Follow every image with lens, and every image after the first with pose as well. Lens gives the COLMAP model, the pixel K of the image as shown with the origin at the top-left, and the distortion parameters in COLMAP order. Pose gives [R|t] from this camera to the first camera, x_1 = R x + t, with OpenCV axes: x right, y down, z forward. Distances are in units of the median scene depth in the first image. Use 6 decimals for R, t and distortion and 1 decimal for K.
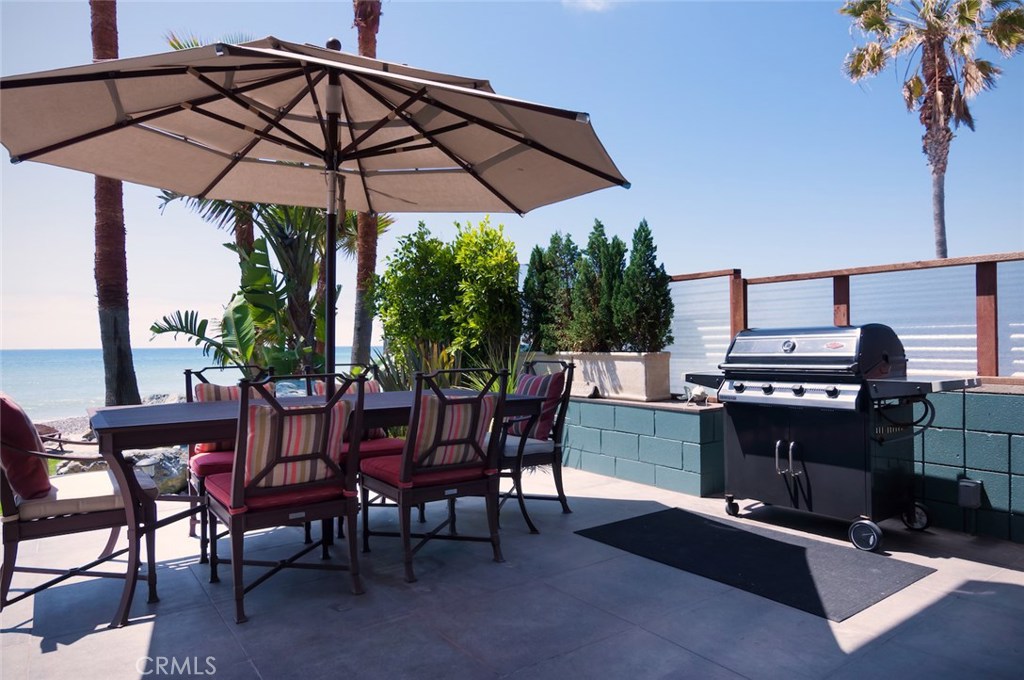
lens RADIAL K [[643.5, 0, 512.0], [0, 643.5, 340.0], [0, 0, 1]] dist [0.001296, 0.000359]
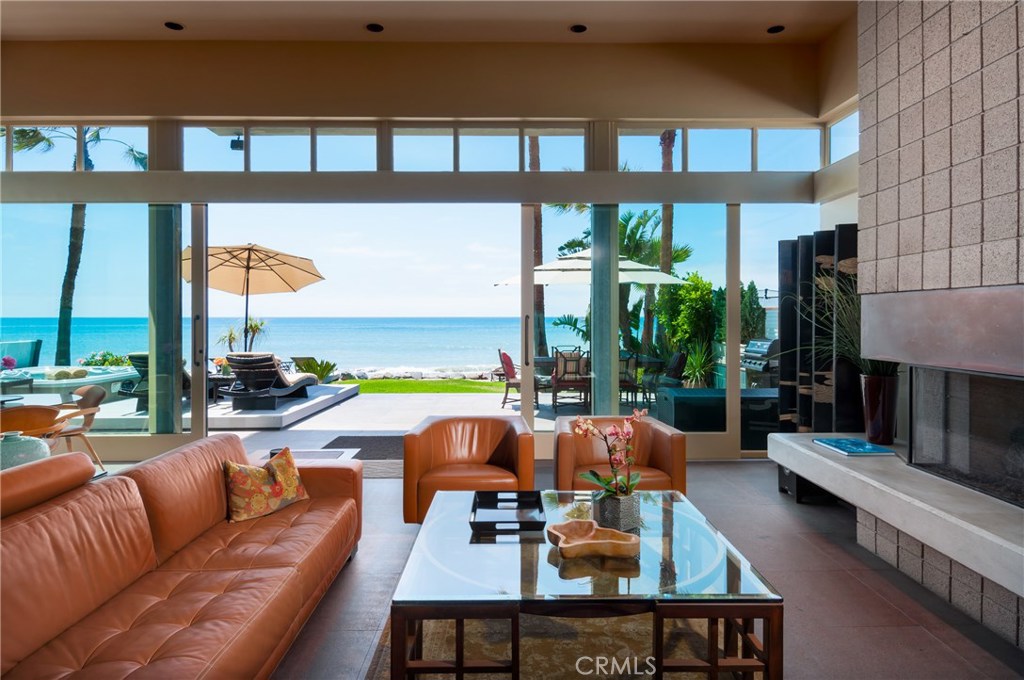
lens RADIAL K [[618.5, 0, 512.7], [0, 618.5, 317.5], [0, 0, 1]] dist [0.000184, 0.000001]
pose [[0.814189, 0.011243, -0.580491, 0.614623], [-0.005819, 0.999920, 0.011205, -0.071227], [0.580570, -0.005745, 0.814190, -0.877815]]
